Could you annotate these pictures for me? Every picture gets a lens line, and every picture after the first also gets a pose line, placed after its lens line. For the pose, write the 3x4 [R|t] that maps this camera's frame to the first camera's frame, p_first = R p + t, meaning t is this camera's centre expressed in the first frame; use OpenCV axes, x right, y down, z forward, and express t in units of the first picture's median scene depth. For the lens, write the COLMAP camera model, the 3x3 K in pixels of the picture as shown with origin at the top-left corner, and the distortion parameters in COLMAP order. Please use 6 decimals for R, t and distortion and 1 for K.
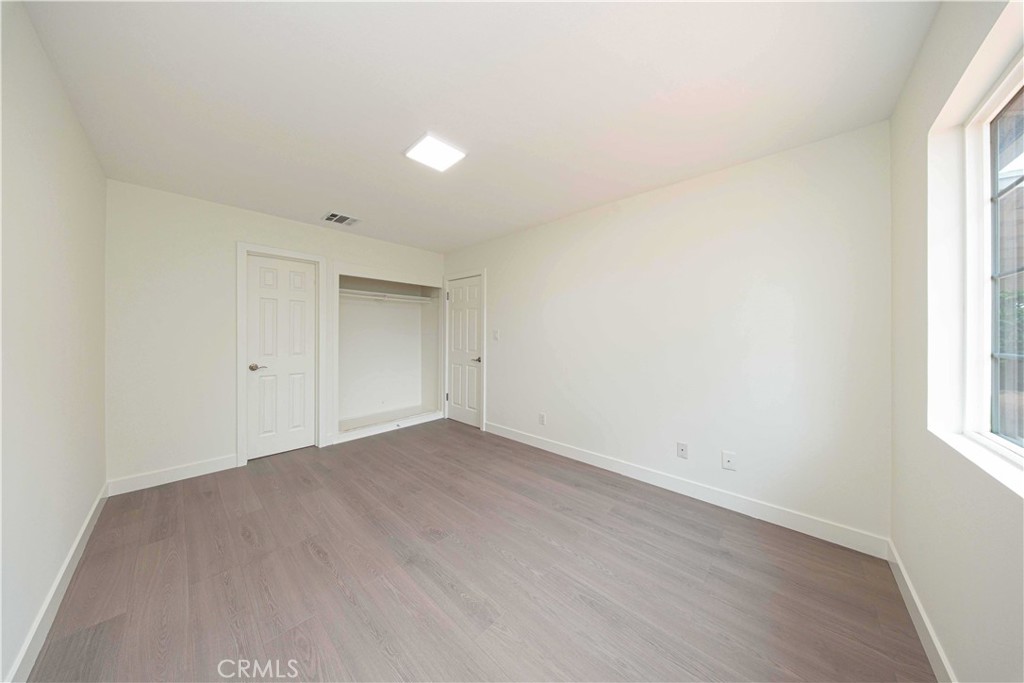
lens RADIAL K [[303.7, 0, 510.6], [0, 303.7, 338.0], [0, 0, 1]] dist [0.001094, -0.000032]
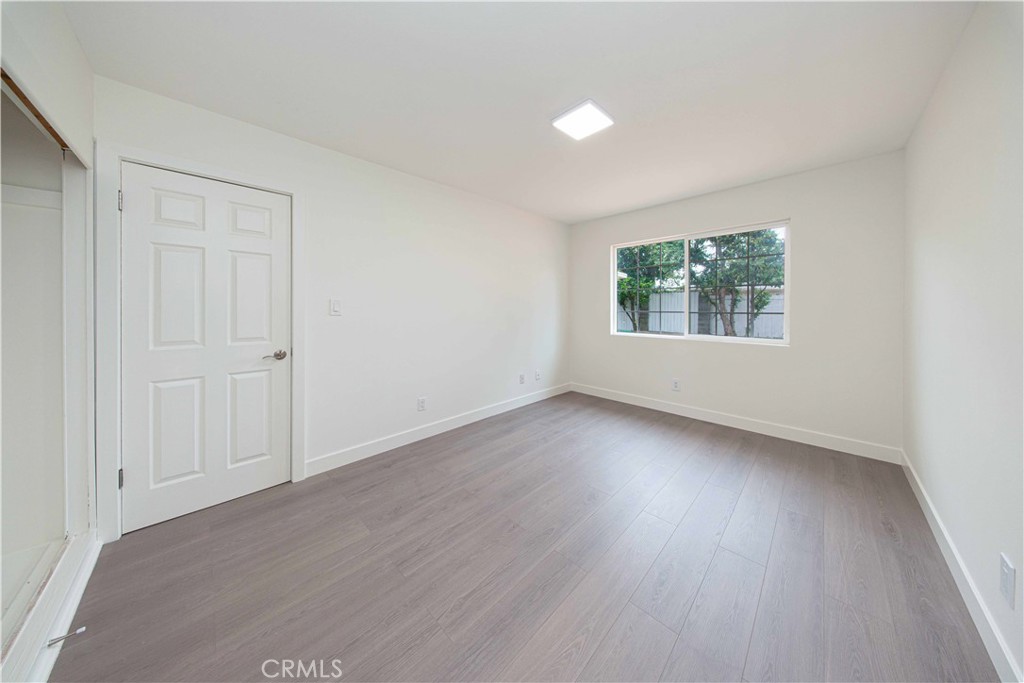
lens RADIAL K [[308.7, 0, 508.0], [0, 308.7, 306.5], [0, 0, 1]] dist [0.000433, -0.000013]
pose [[0.056736, 0.004692, 0.998378, -0.886174], [0.022442, 0.999730, -0.005974, 0.000017], [-0.998137, 0.022744, 0.056616, 0.821149]]
